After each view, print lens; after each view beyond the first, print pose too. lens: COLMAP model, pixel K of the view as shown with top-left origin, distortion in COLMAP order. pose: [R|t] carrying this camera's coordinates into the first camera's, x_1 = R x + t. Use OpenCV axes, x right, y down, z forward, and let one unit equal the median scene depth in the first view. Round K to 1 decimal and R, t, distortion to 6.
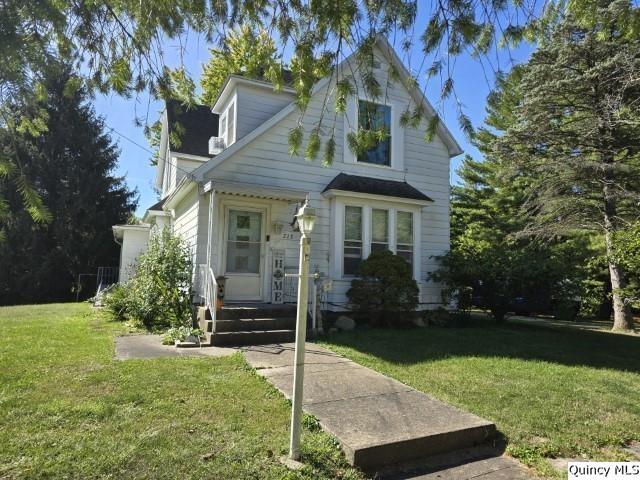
lens RADIAL K [[438.6, 0, 320.0], [0, 438.6, 240.0], [0, 0, 1]] dist [0.032722, -0.008640]
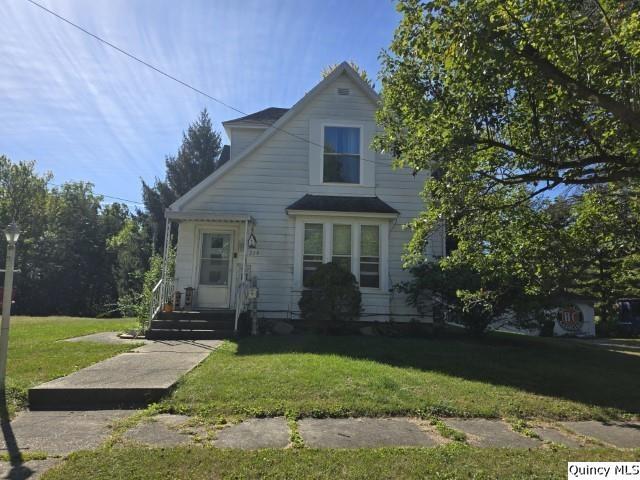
lens RADIAL K [[438.6, 0, 320.0], [0, 438.6, 240.0], [0, 0, 1]] dist [0.032722, -0.008640]
pose [[0.922545, -0.054726, -0.381989, 0.487750], [0.031771, 0.997304, -0.066150, 0.035801], [0.384579, 0.048891, 0.921796, -0.002944]]
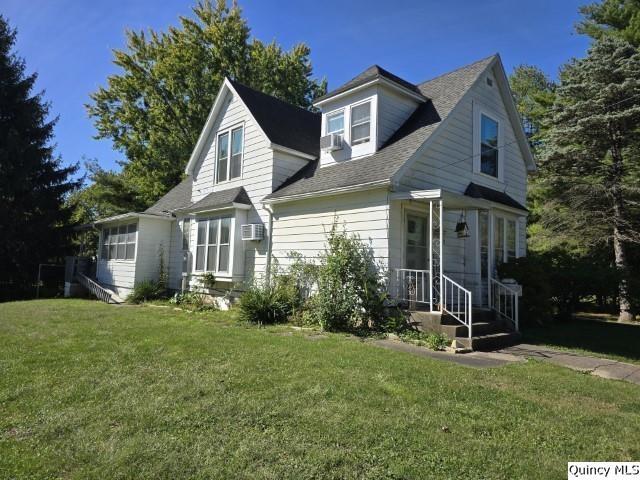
lens RADIAL K [[438.6, 0, 320.0], [0, 438.6, 240.0], [0, 0, 1]] dist [0.032722, -0.008640]
pose [[0.955066, 0.033223, 0.294524, -0.604970], [-0.041161, 0.998936, 0.020793, -0.018962], [-0.293520, -0.031982, 0.955418, 0.076831]]
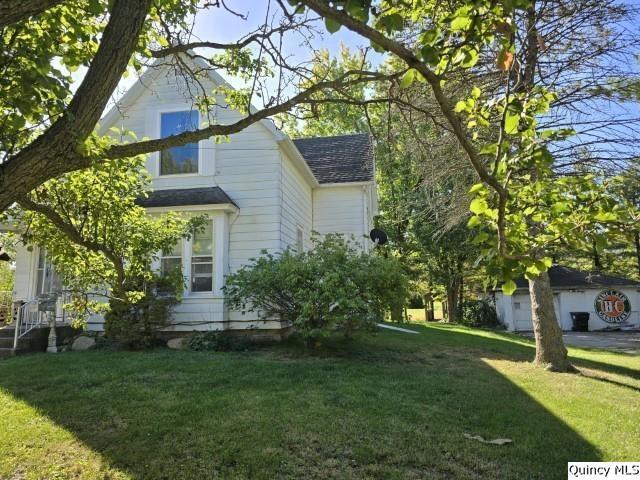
lens RADIAL K [[438.6, 0, 320.0], [0, 438.6, 240.0], [0, 0, 1]] dist [0.032722, -0.008640]
pose [[0.823289, -0.117612, -0.555304, 0.904788], [0.092002, 0.993012, -0.073917, 0.067414], [0.560117, 0.009766, 0.828356, 0.391452]]
